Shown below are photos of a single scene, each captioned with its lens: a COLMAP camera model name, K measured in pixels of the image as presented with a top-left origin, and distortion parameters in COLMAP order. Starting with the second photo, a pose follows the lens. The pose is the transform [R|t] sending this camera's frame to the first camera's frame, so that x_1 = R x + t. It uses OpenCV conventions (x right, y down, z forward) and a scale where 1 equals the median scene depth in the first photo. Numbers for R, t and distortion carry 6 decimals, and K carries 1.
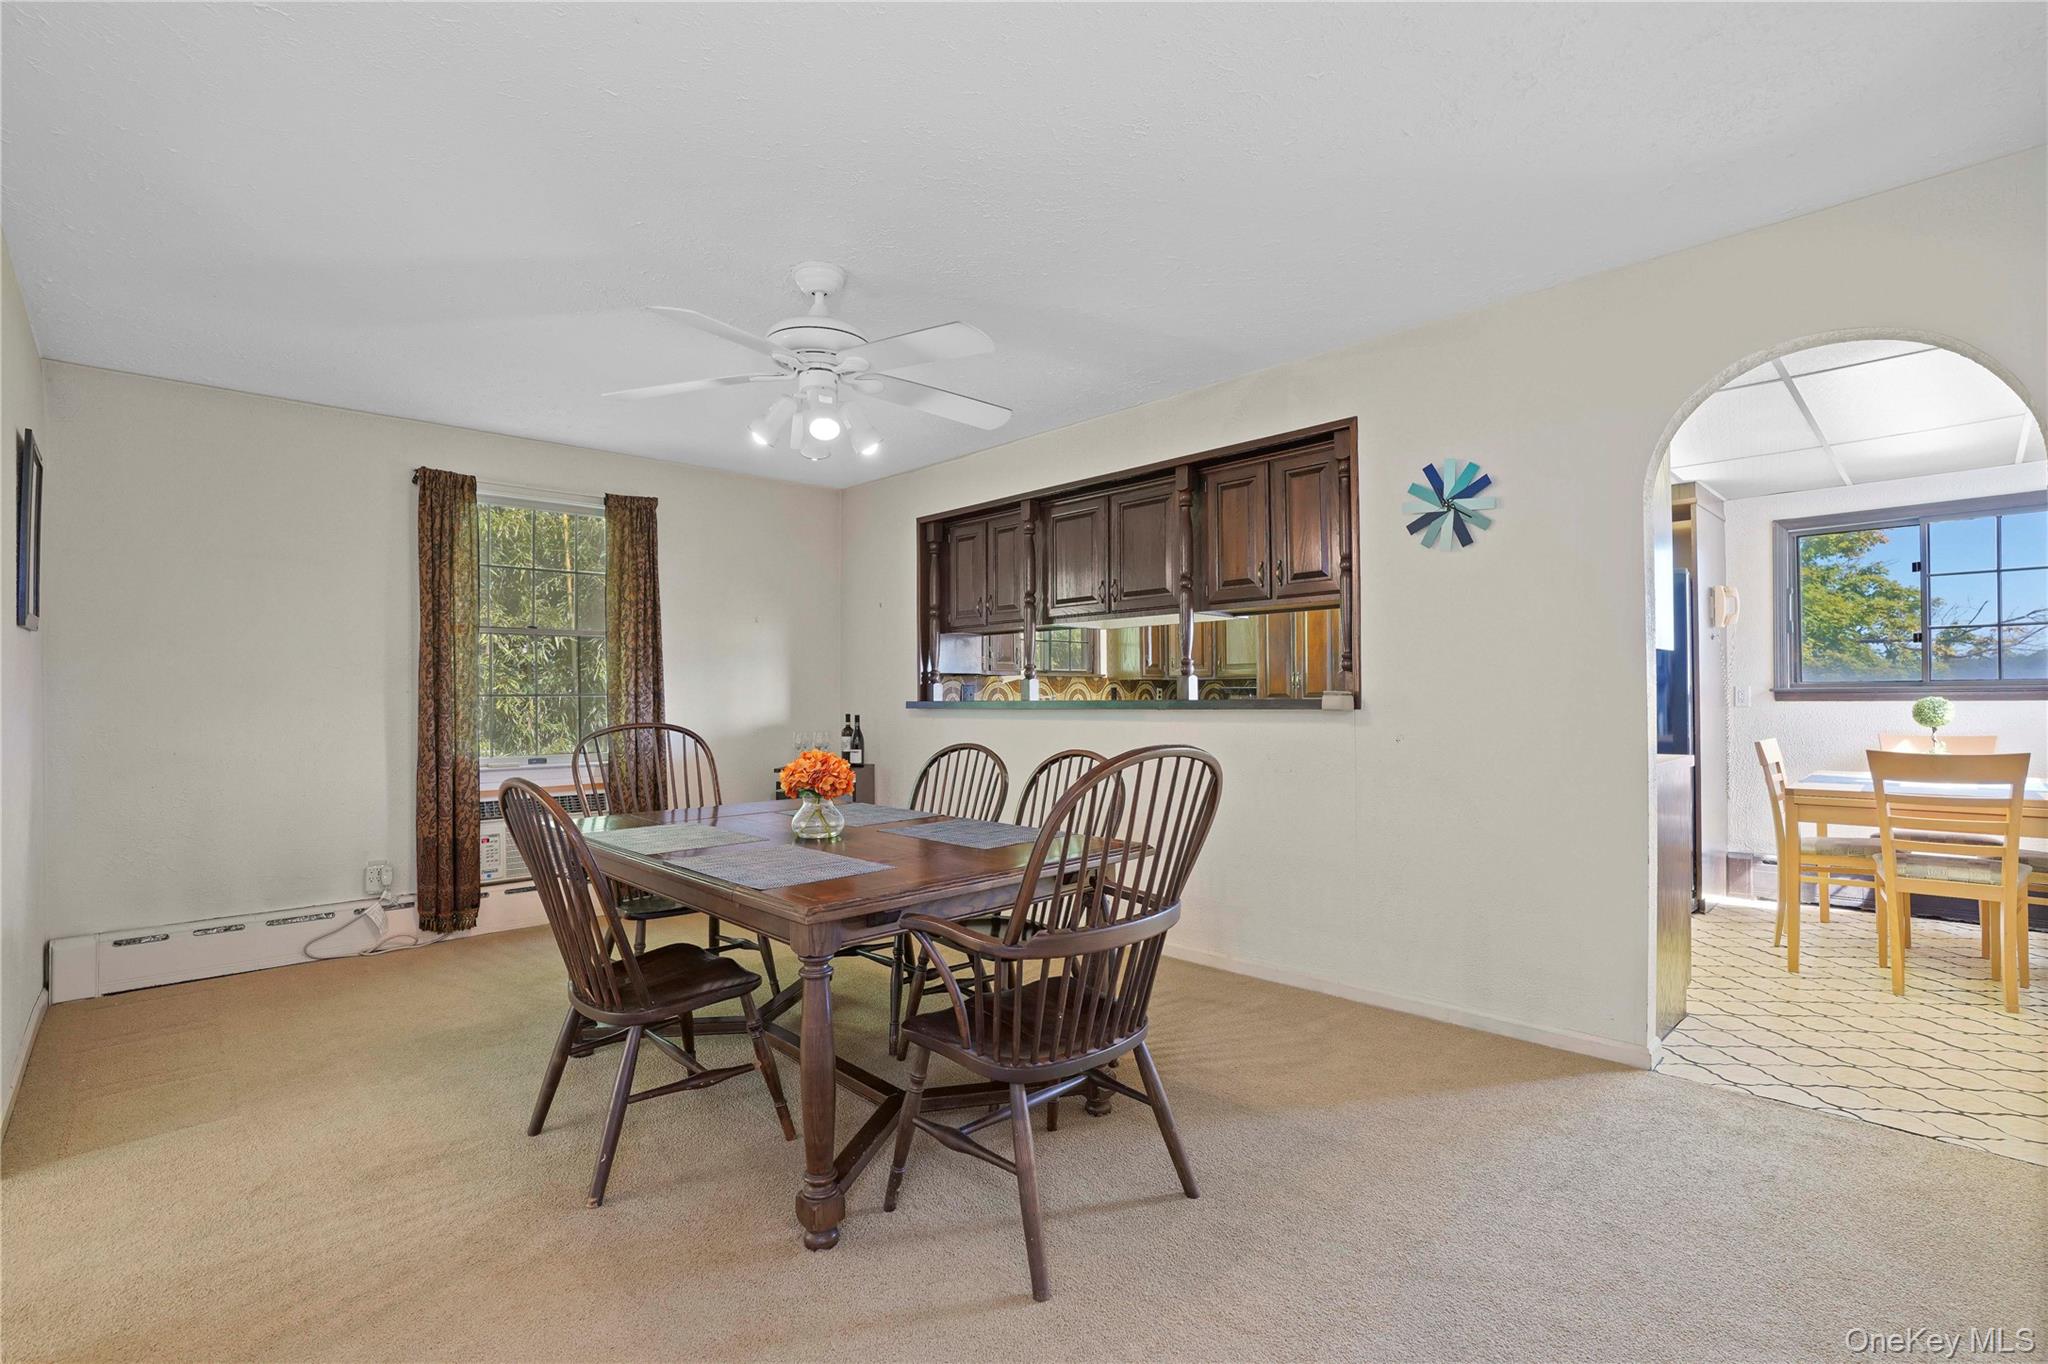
lens RADIAL K [[965.3, 0, 1036.1], [0, 965.3, 679.4], [0, 0, 1]] dist [-0.018410, 0.007636]
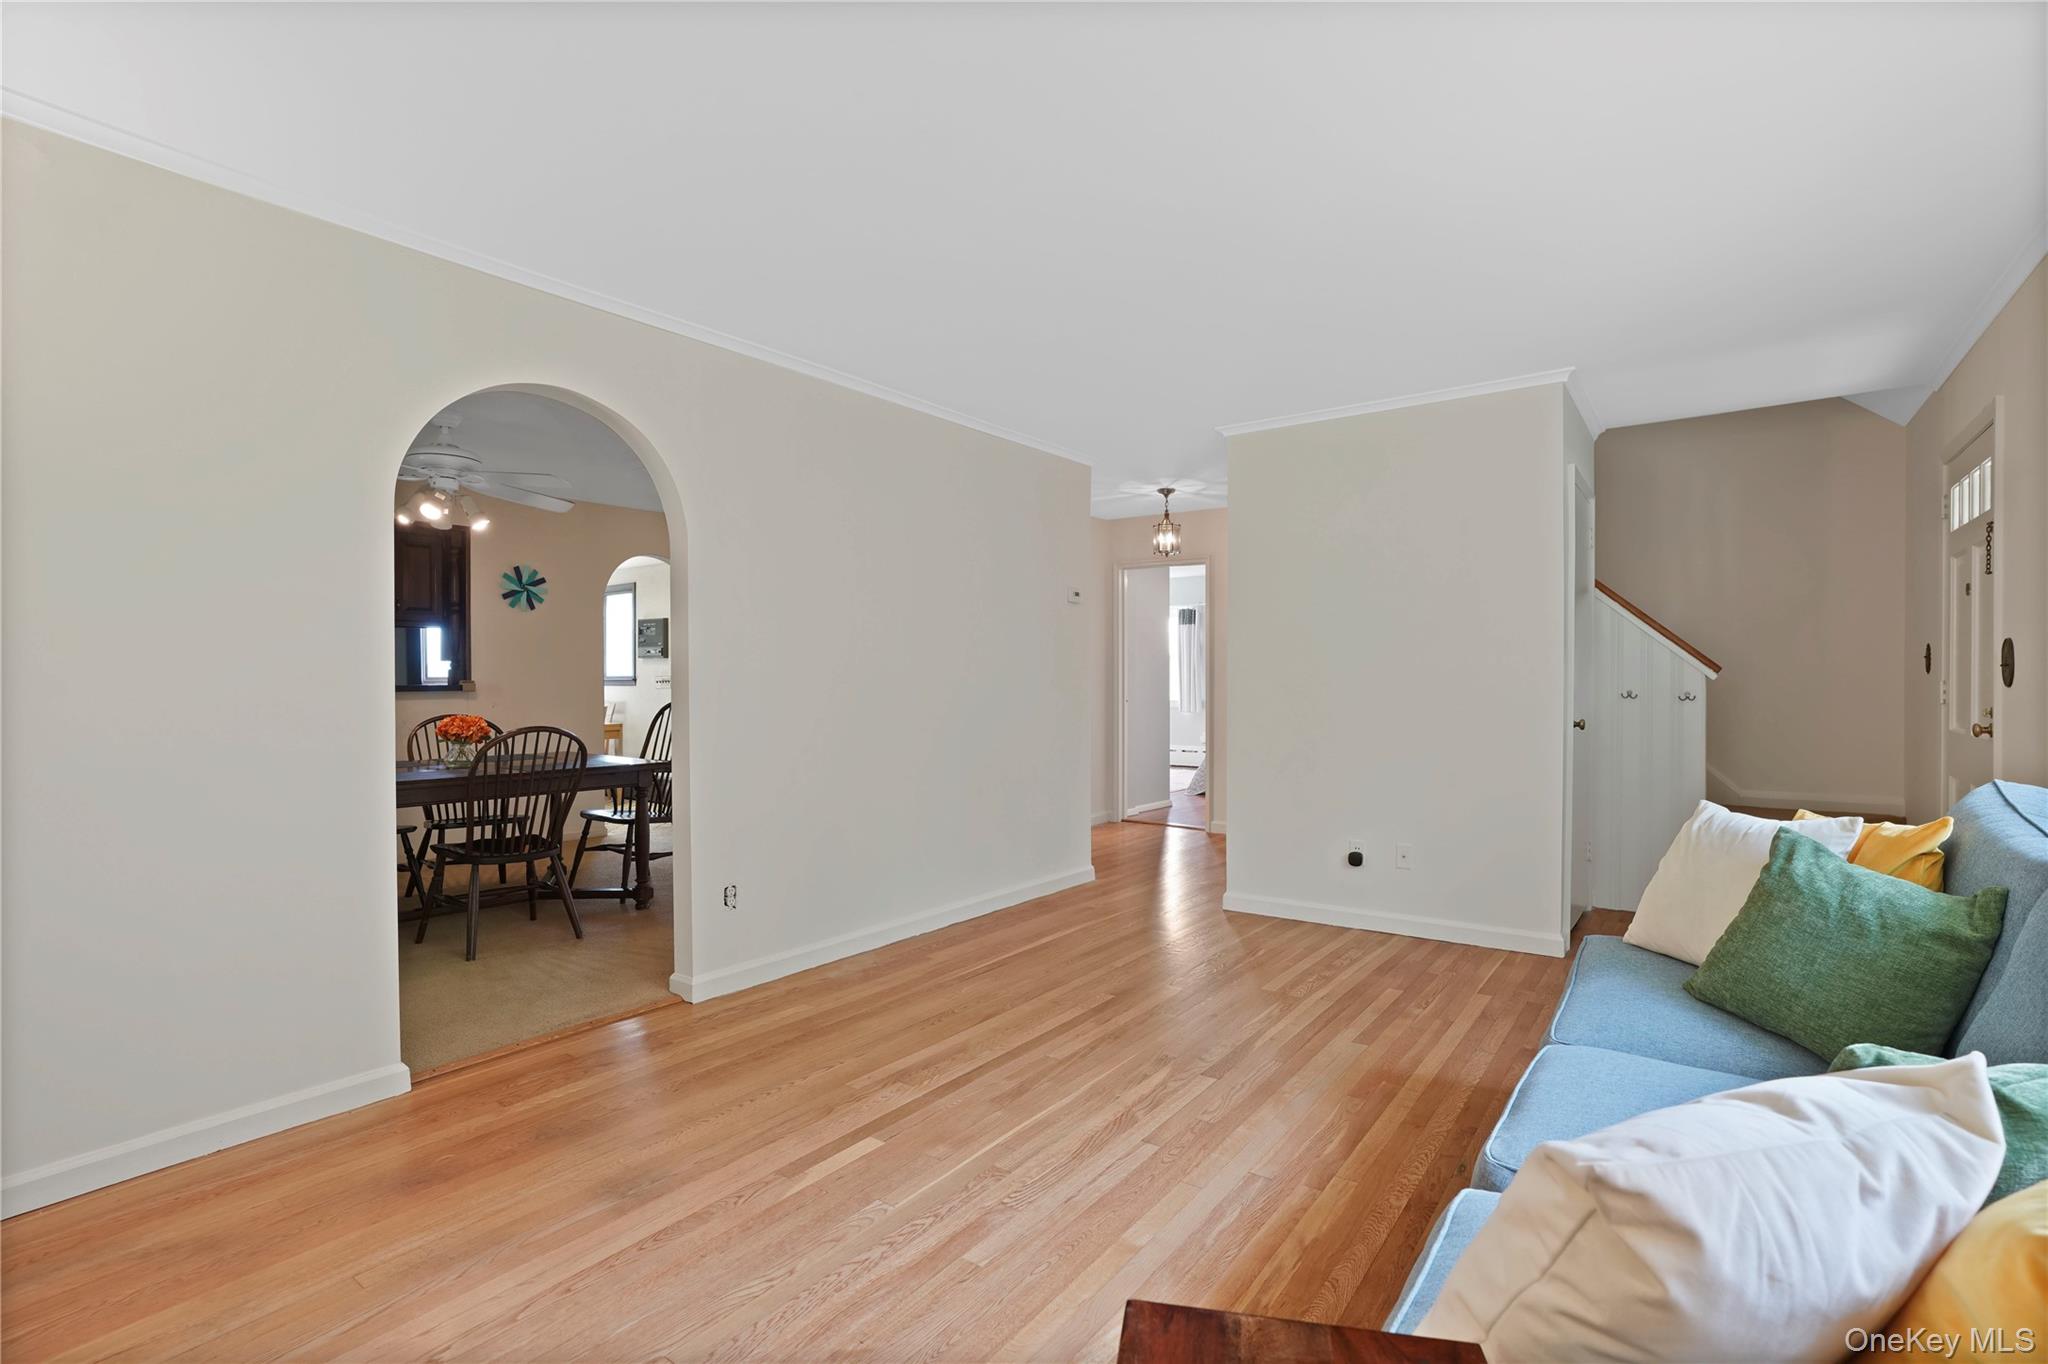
lens RADIAL K [[965.3, 0, 1020.4], [0, 965.3, 682.3], [0, 0, 1]] dist [-0.018410, 0.007636]
pose [[-0.144046, -0.004977, 0.989558, -1.679578], [-0.012360, 0.999918, 0.003230, -0.002747], [-0.989494, -0.011766, -0.144096, 0.252442]]
